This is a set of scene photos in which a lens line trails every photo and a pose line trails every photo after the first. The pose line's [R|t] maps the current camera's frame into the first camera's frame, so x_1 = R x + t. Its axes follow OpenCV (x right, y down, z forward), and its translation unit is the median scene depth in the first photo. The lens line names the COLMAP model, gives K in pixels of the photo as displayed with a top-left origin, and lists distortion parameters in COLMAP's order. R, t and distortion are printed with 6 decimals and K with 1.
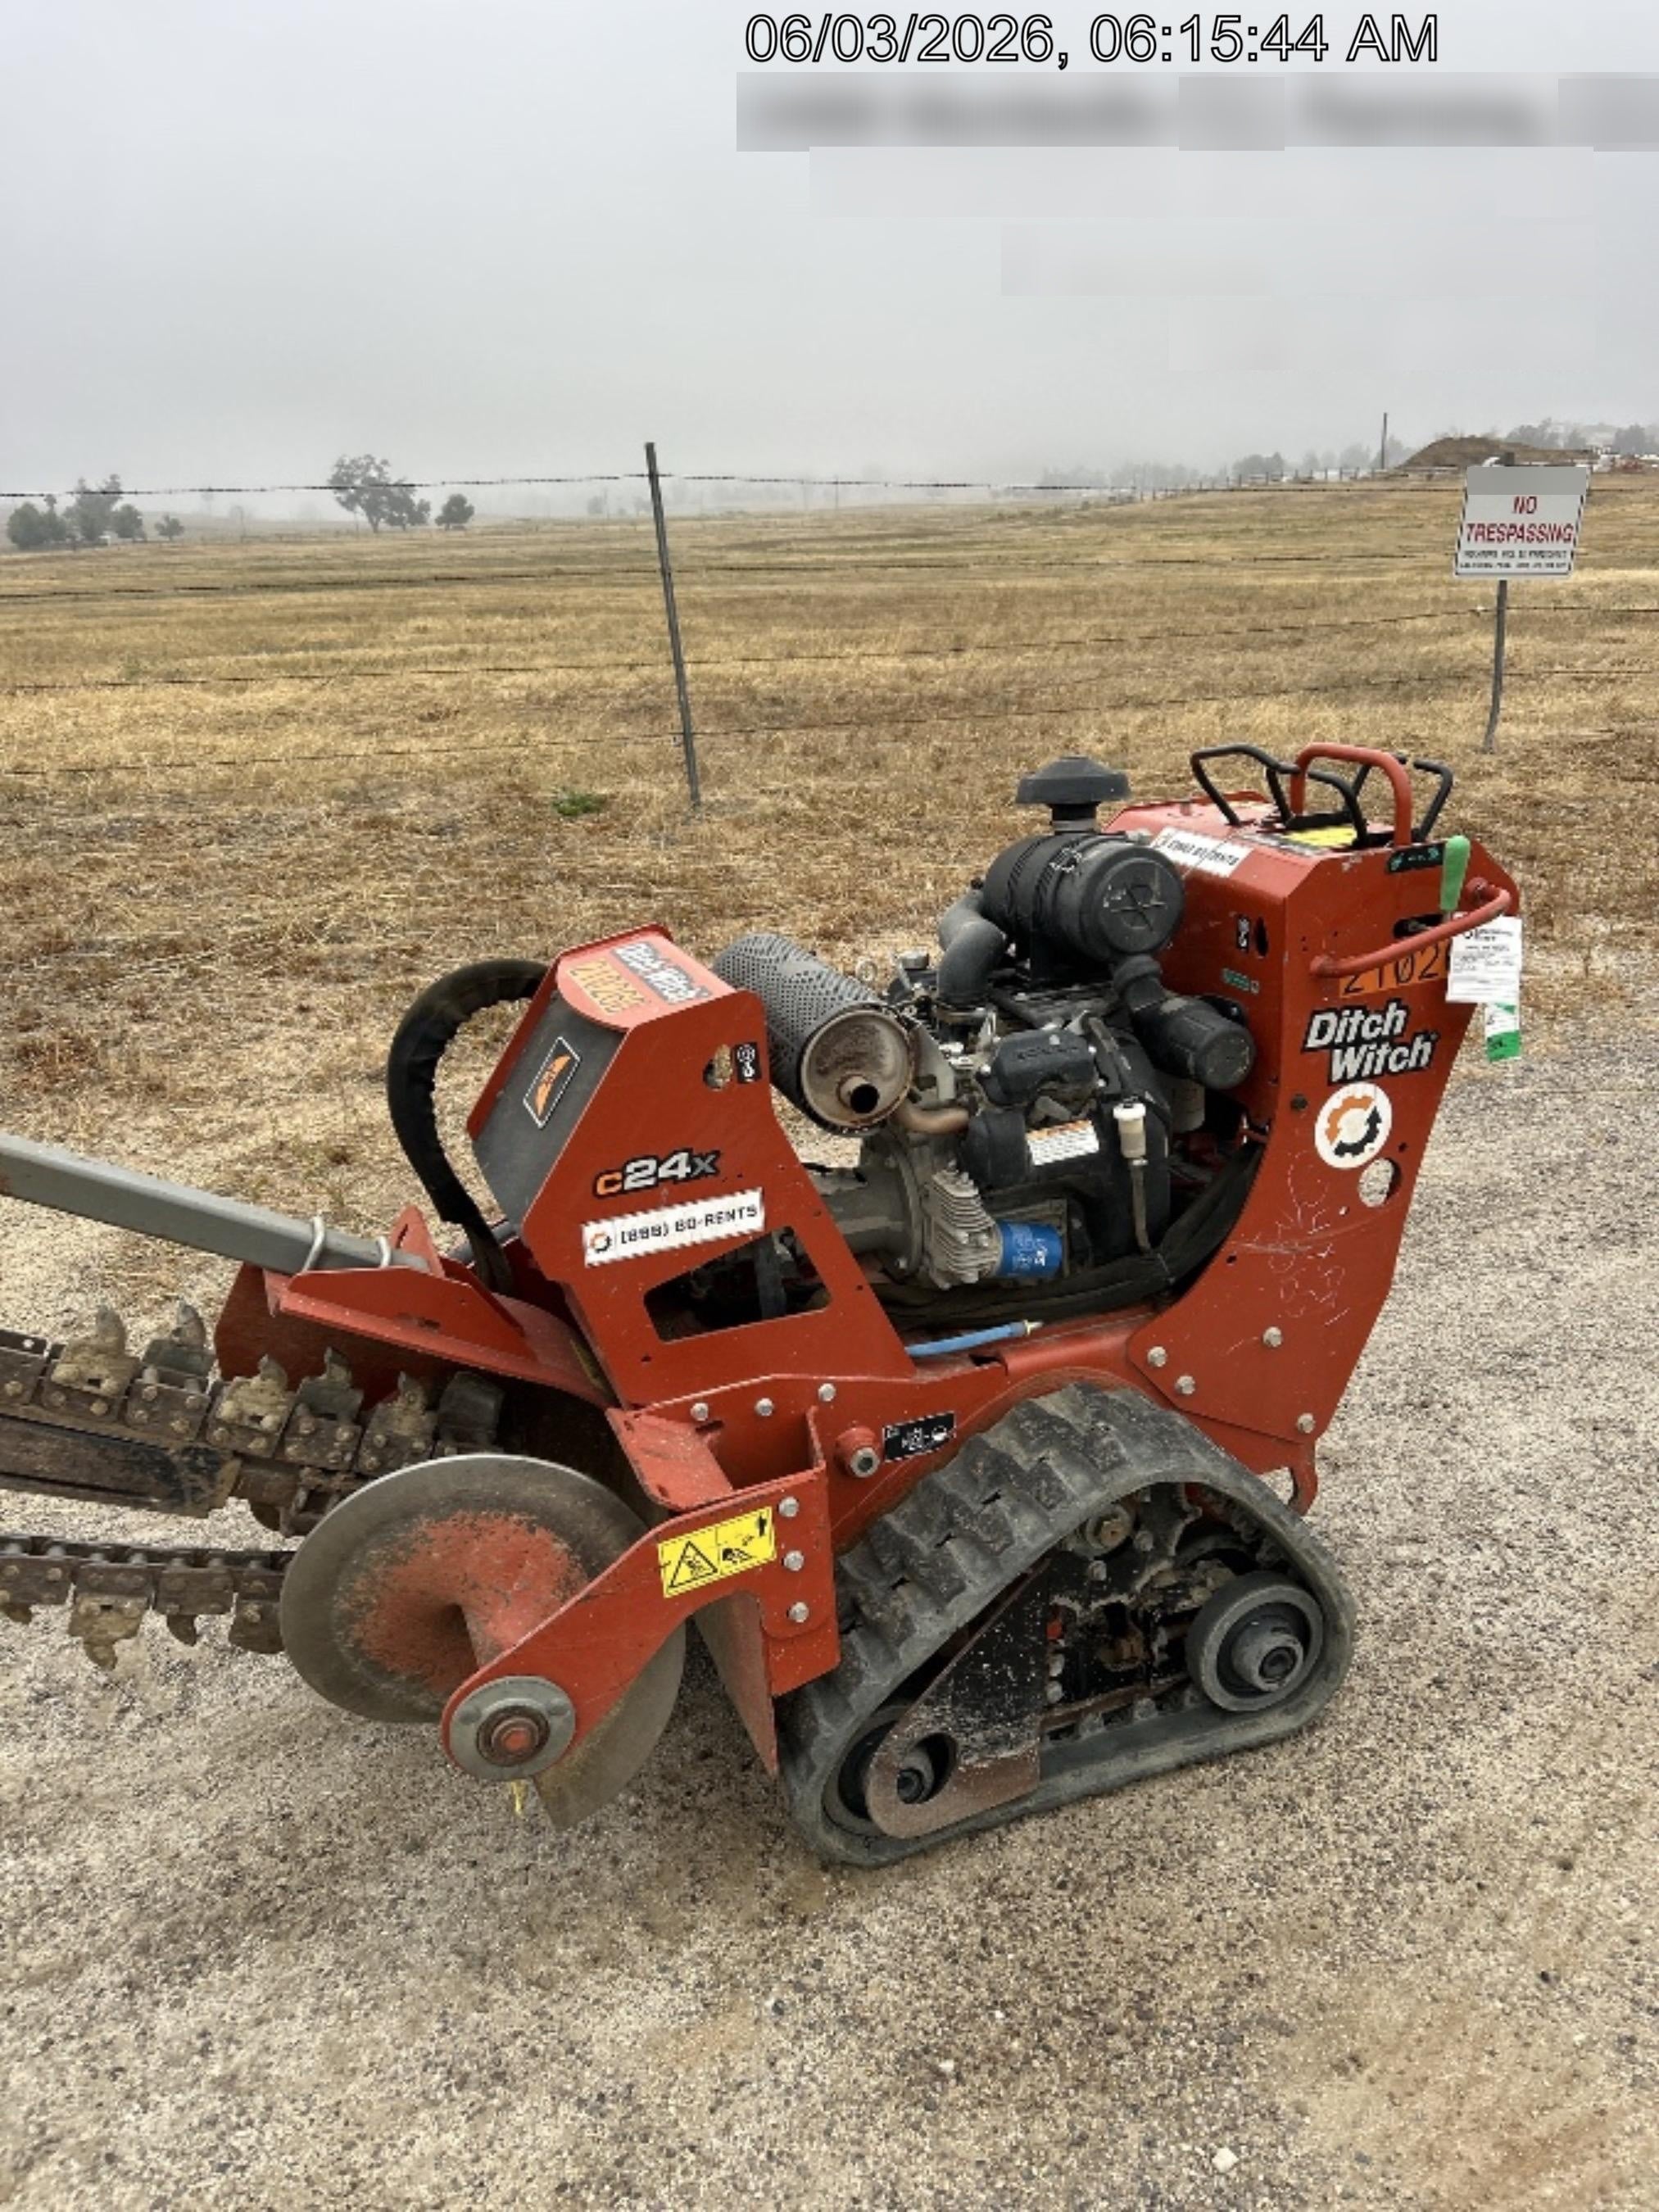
lens RADIAL K [[1647.8, 0, 835.6], [0, 1647.8, 1098.3], [0, 0, 1]] dist [0.037936, -0.043211]
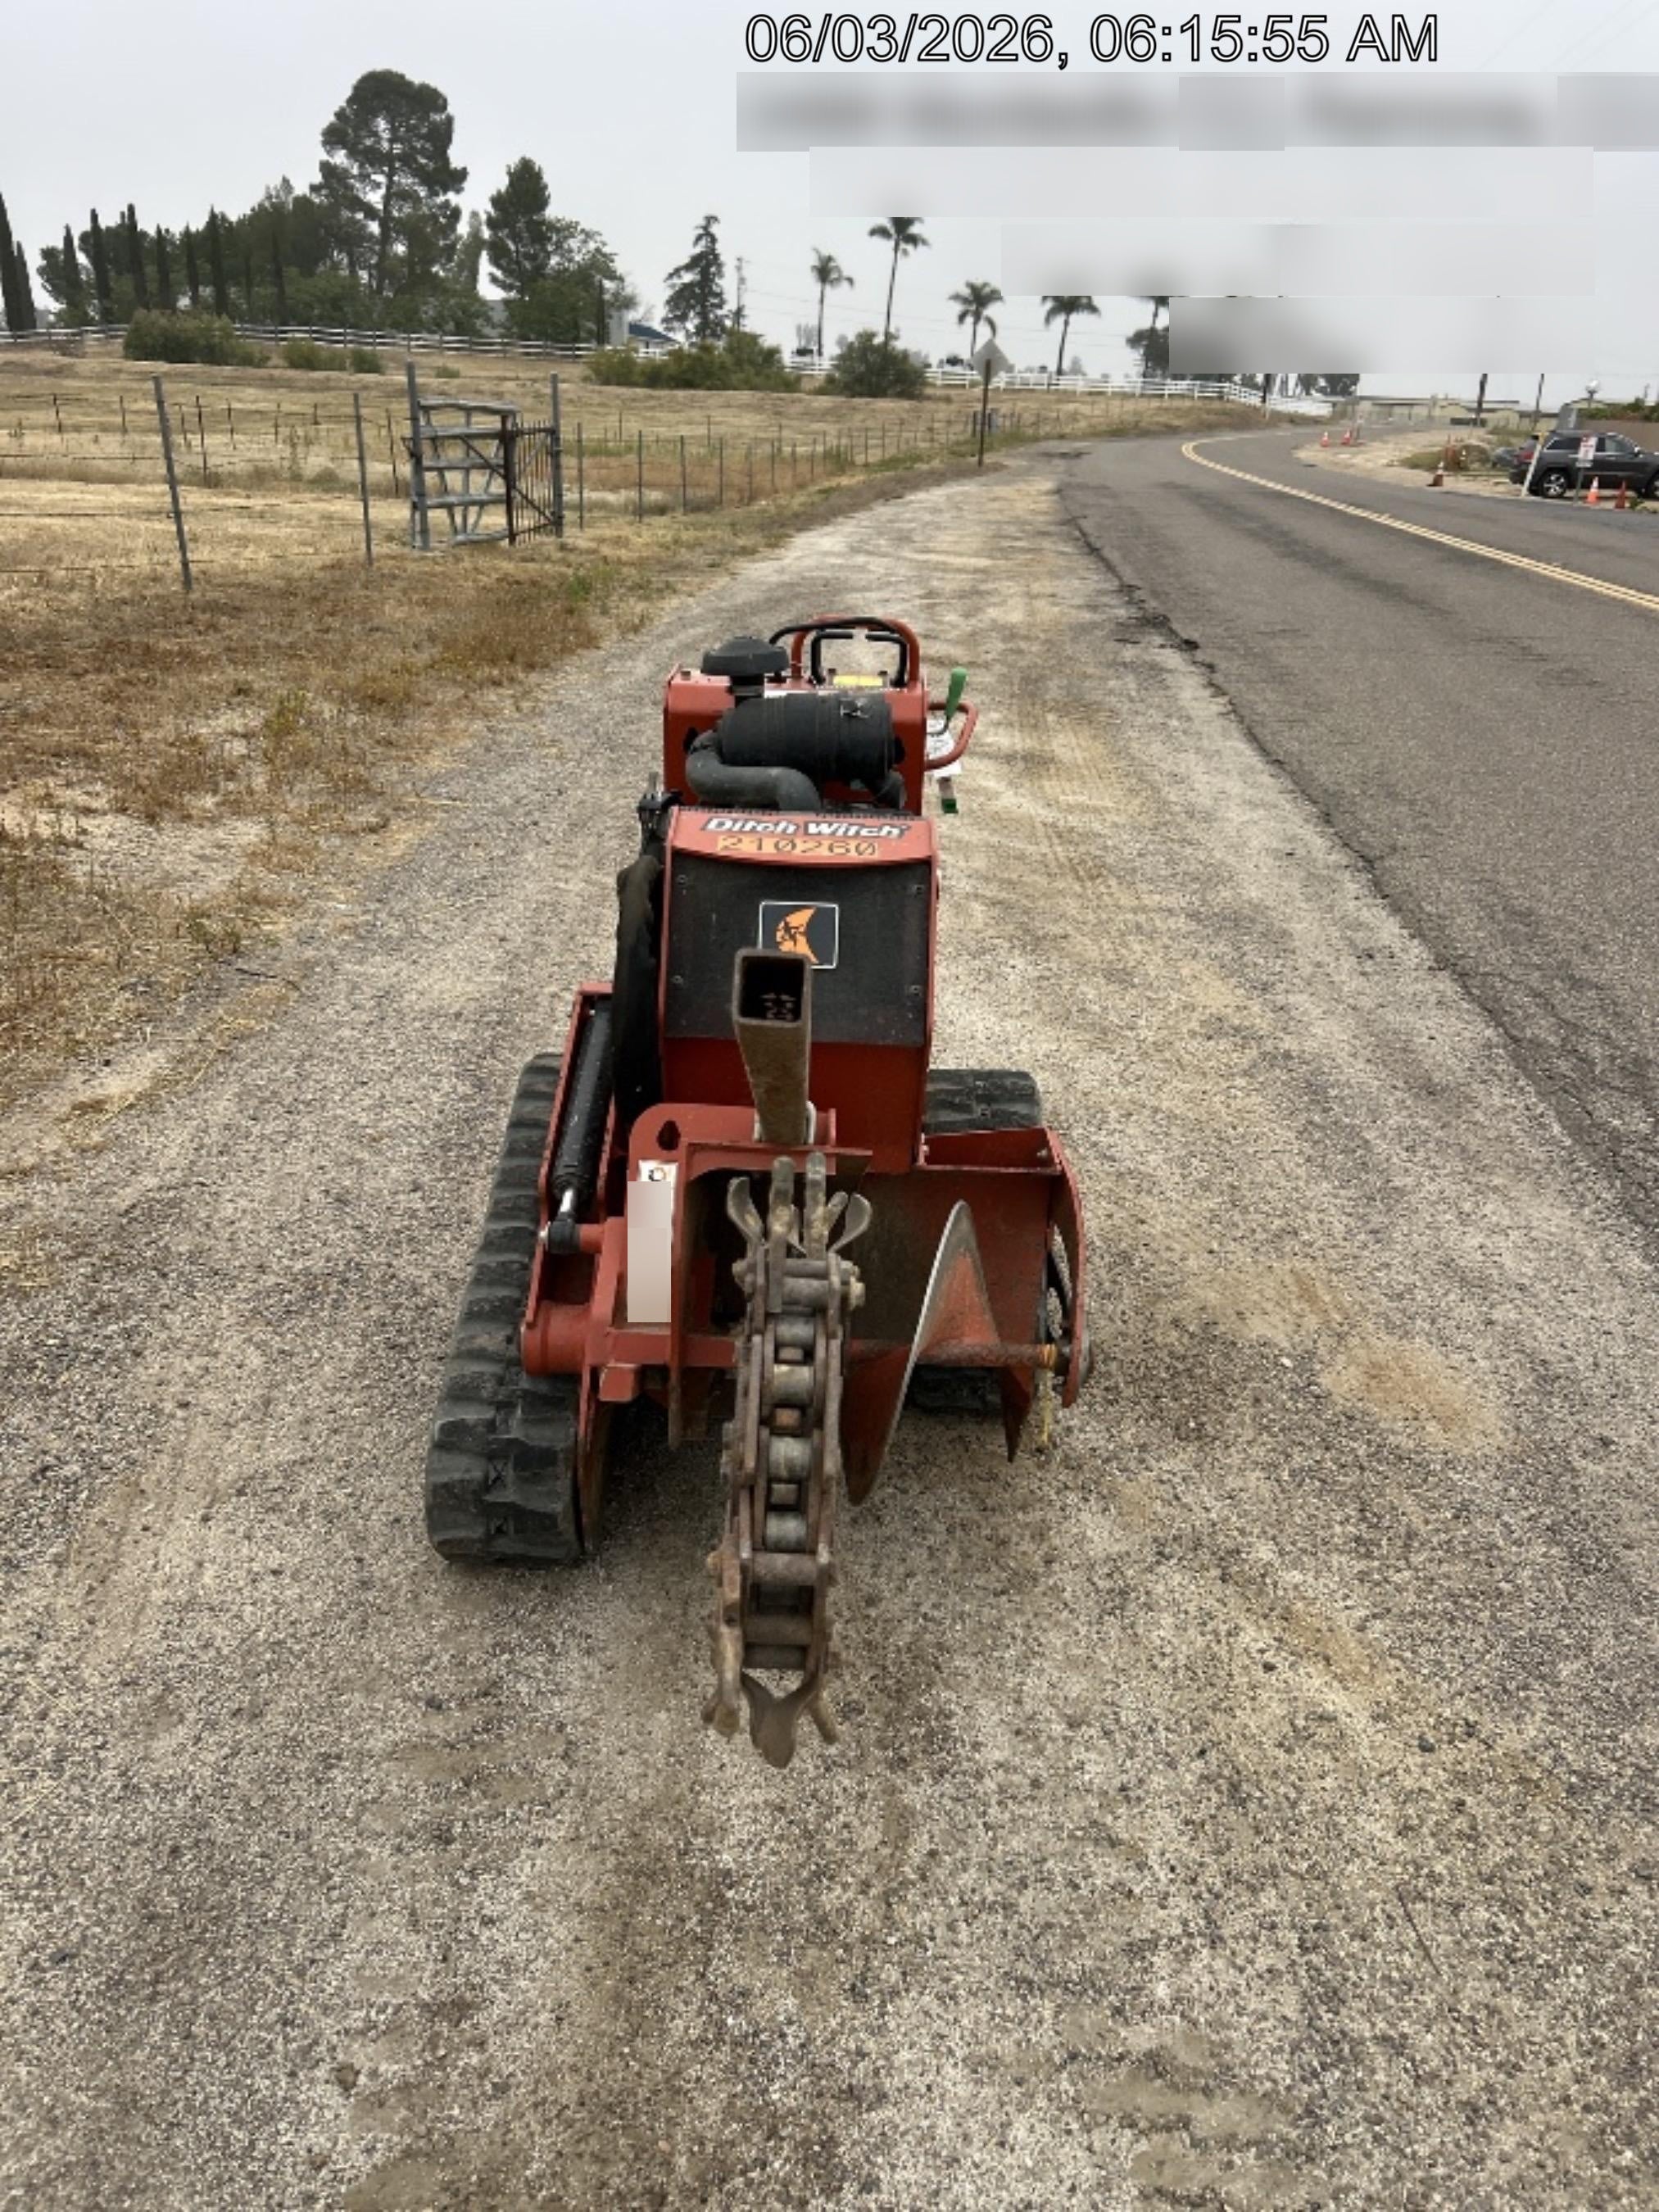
lens RADIAL K [[1647.8, 0, 814.1], [0, 1647.8, 1113.8], [0, 0, 1]] dist [0.037936, -0.043211]
pose [[0.379053, -0.310631, 0.871681, -1.199034], [0.253693, 0.940769, 0.224931, -0.148006], [-0.889920, 0.135878, 0.435406, 0.488953]]
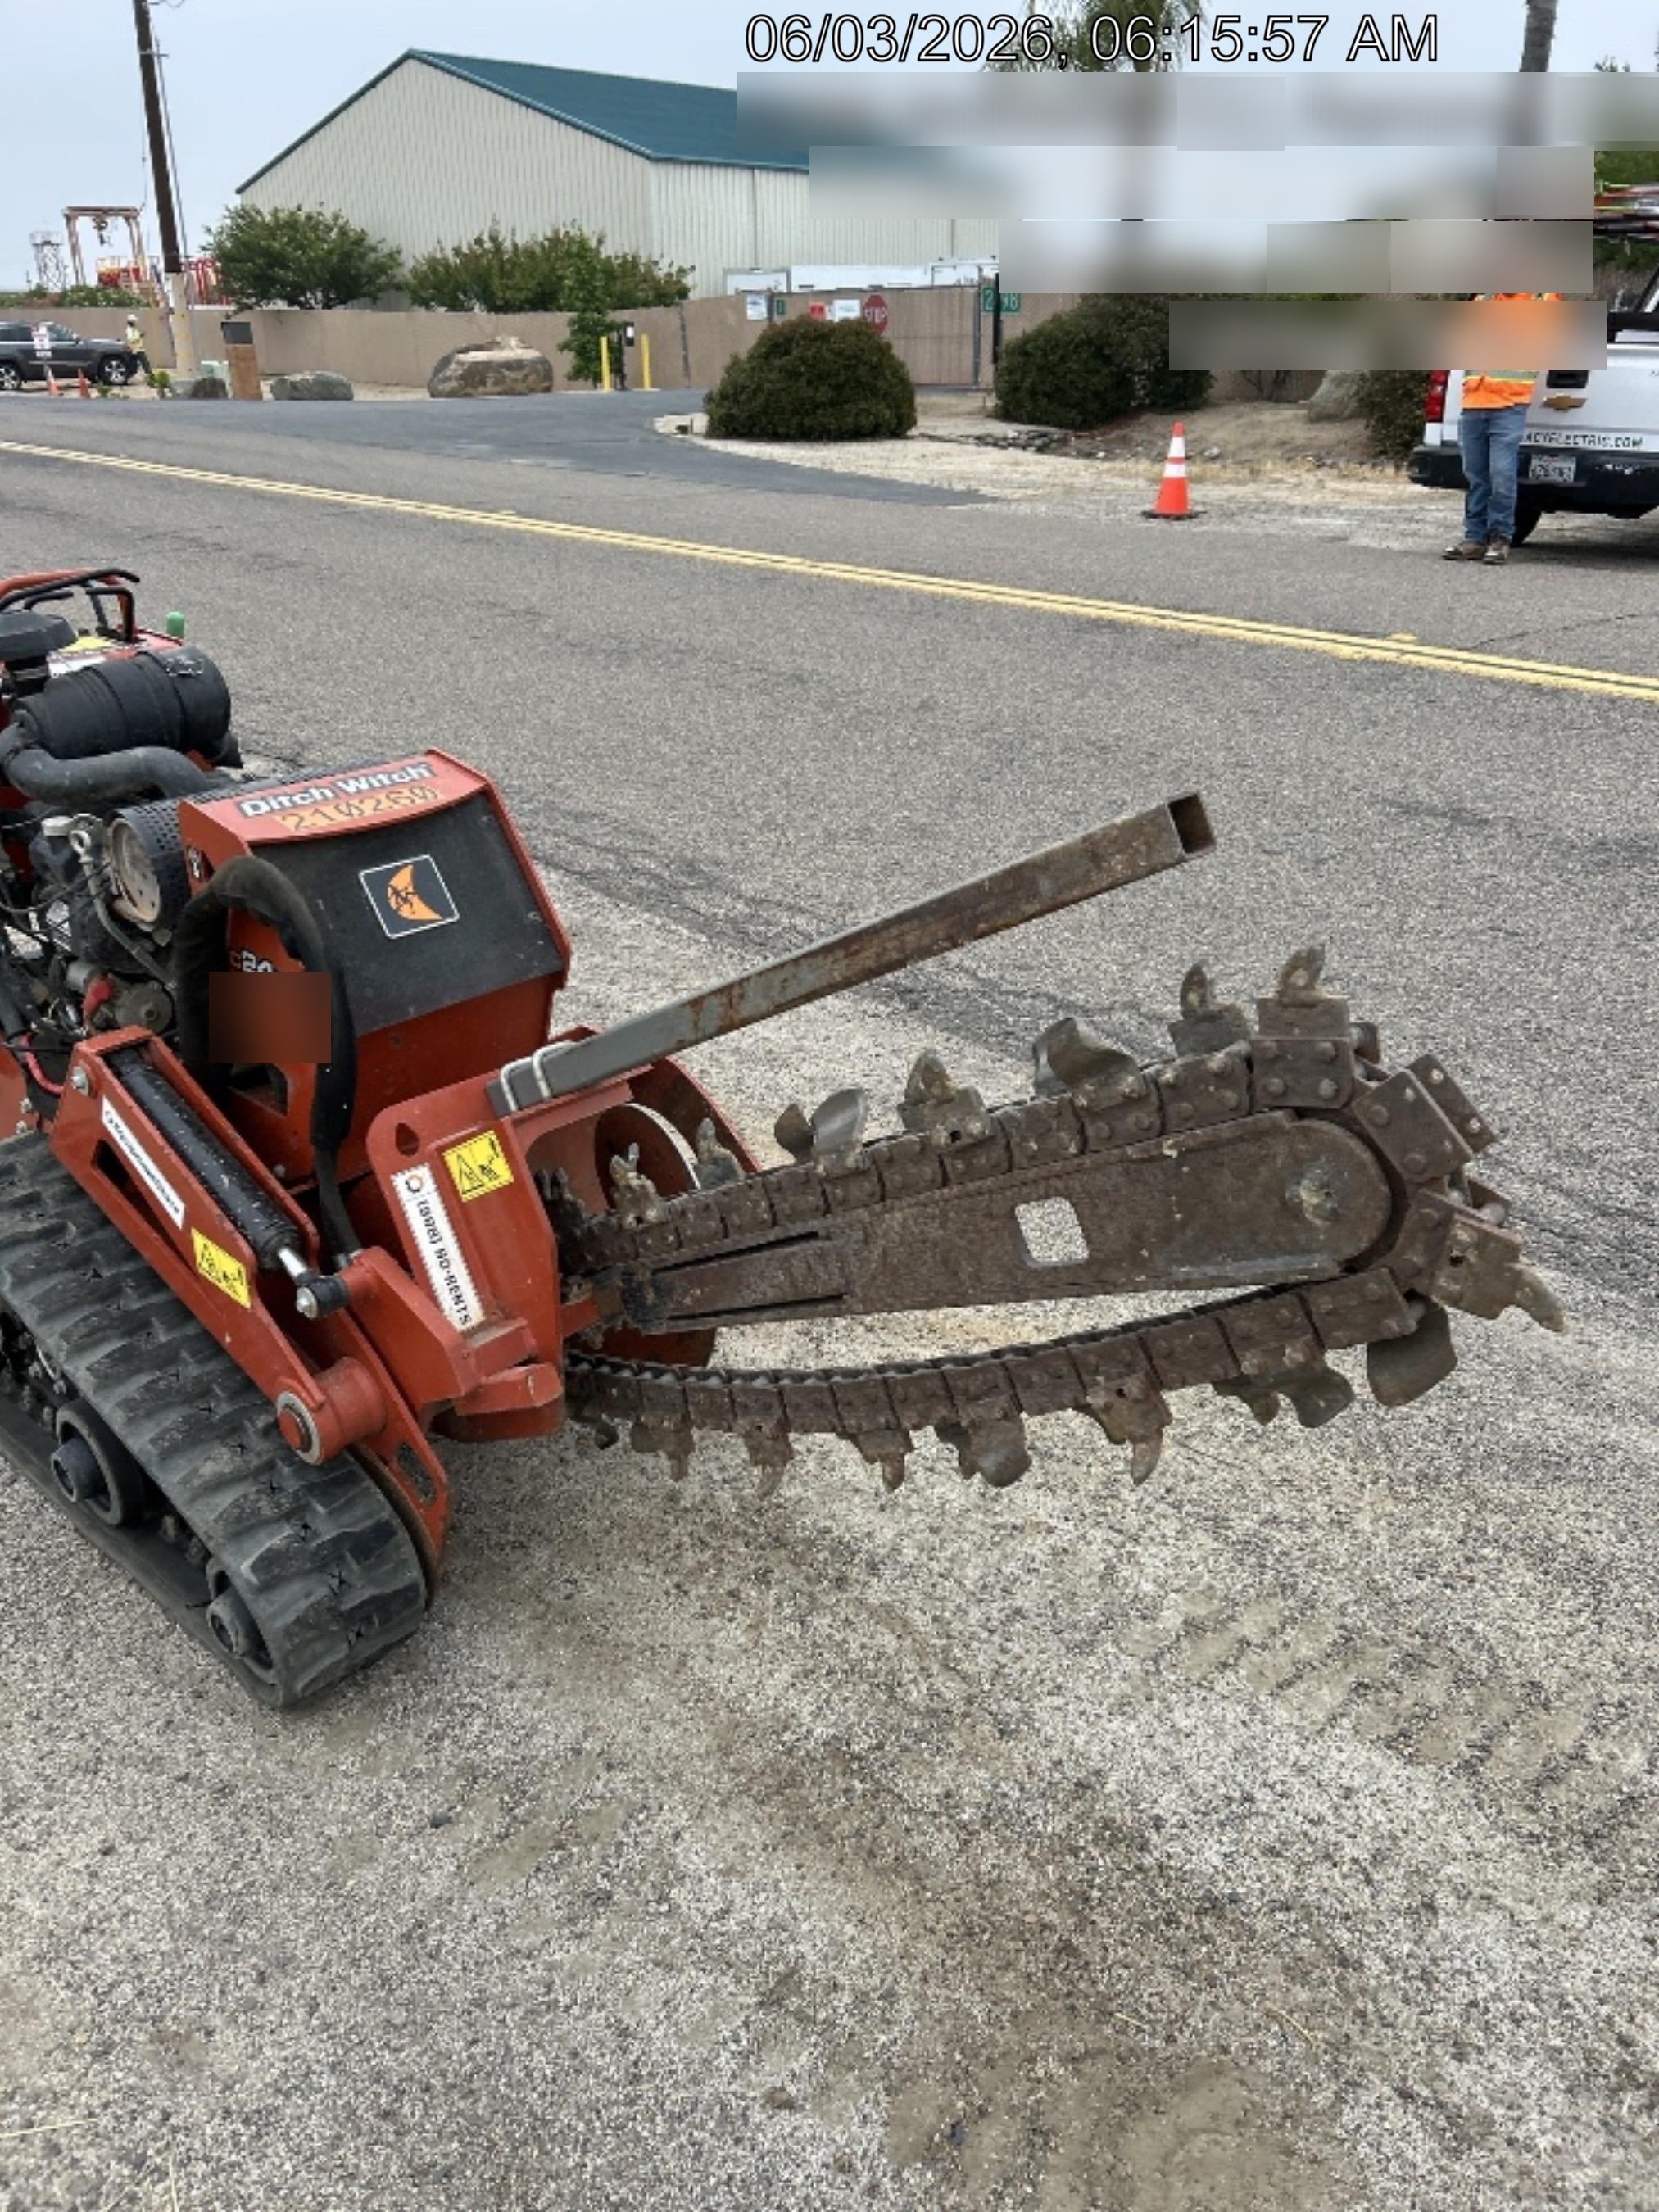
lens RADIAL K [[1647.8, 0, 813.6], [0, 1647.8, 1121.5], [0, 0, 1]] dist [0.037936, -0.043211]
pose [[-0.426998, -0.352119, 0.832878, -1.222607], [0.322940, 0.800943, 0.504182, -0.348322], [-0.844620, 0.484254, -0.228288, 1.073072]]
